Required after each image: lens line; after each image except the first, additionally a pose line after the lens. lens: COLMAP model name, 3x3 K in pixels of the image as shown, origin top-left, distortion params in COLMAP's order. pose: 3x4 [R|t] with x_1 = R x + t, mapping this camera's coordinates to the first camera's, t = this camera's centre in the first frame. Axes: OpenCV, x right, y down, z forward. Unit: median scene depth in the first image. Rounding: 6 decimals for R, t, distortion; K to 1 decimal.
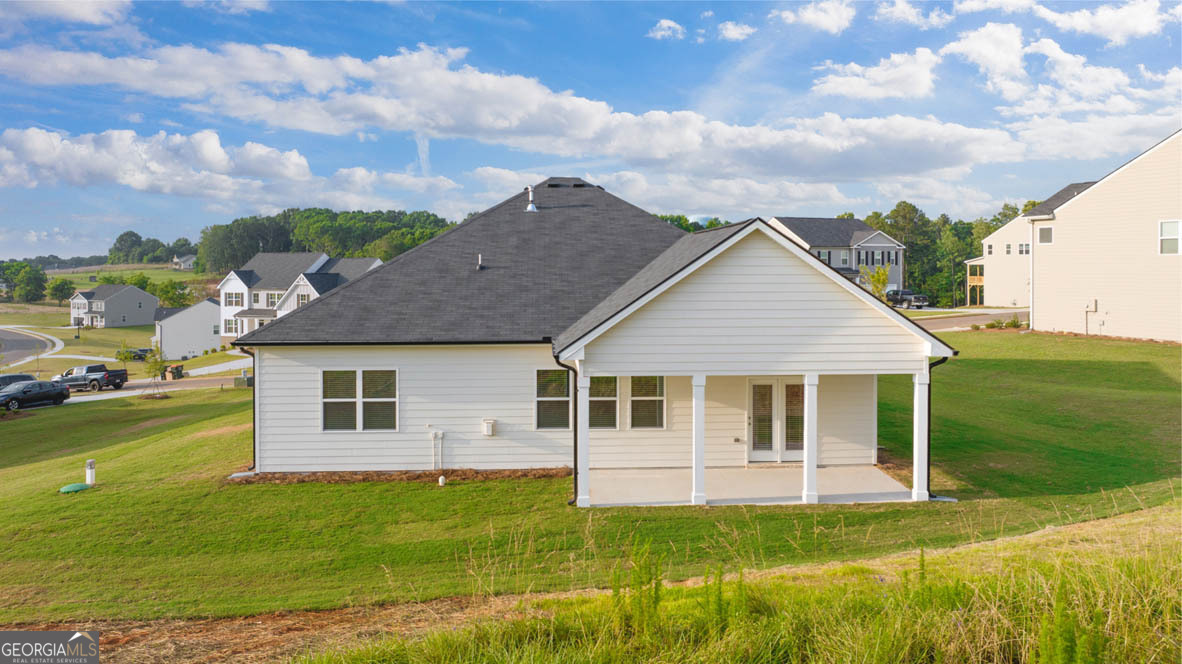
lens RADIAL K [[826.0, 0, 593.9], [0, 826.0, 319.5], [0, 0, 1]] dist [0.005110, -0.000159]
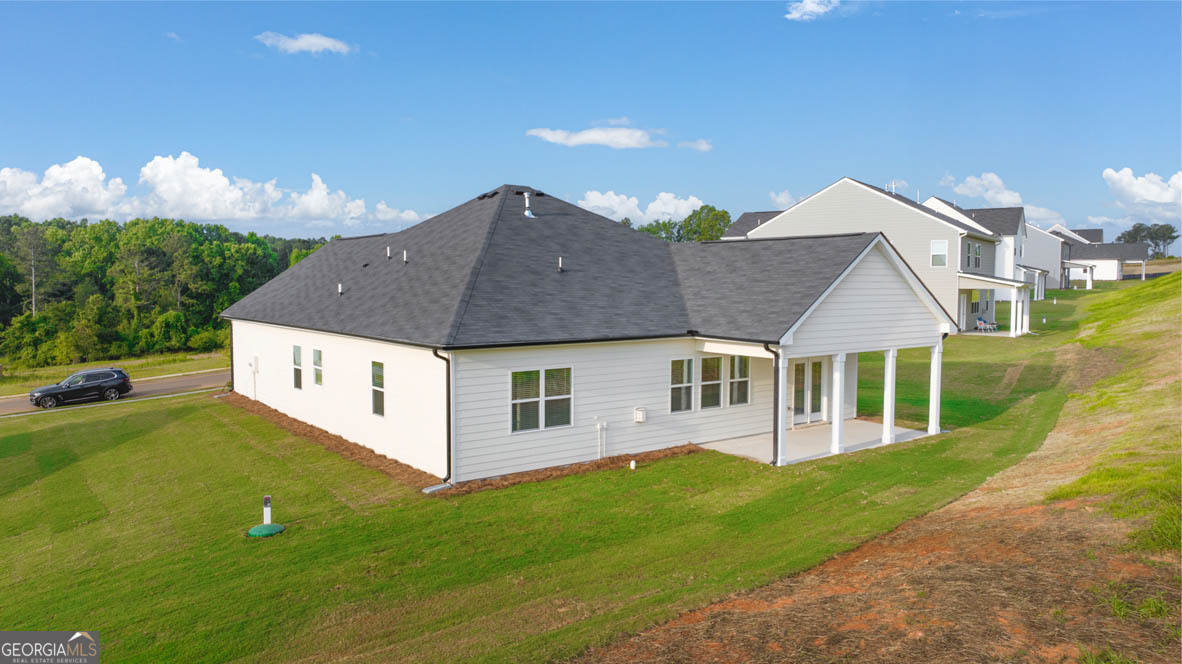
lens RADIAL K [[826.0, 0, 595.9], [0, 826.0, 340.9], [0, 0, 1]] dist [0.005110, -0.000159]
pose [[0.827099, -0.038000, 0.560770, -0.790002], [0.033165, 0.999273, 0.018798, 0.009640], [-0.561077, 0.003050, 0.827758, 0.123601]]
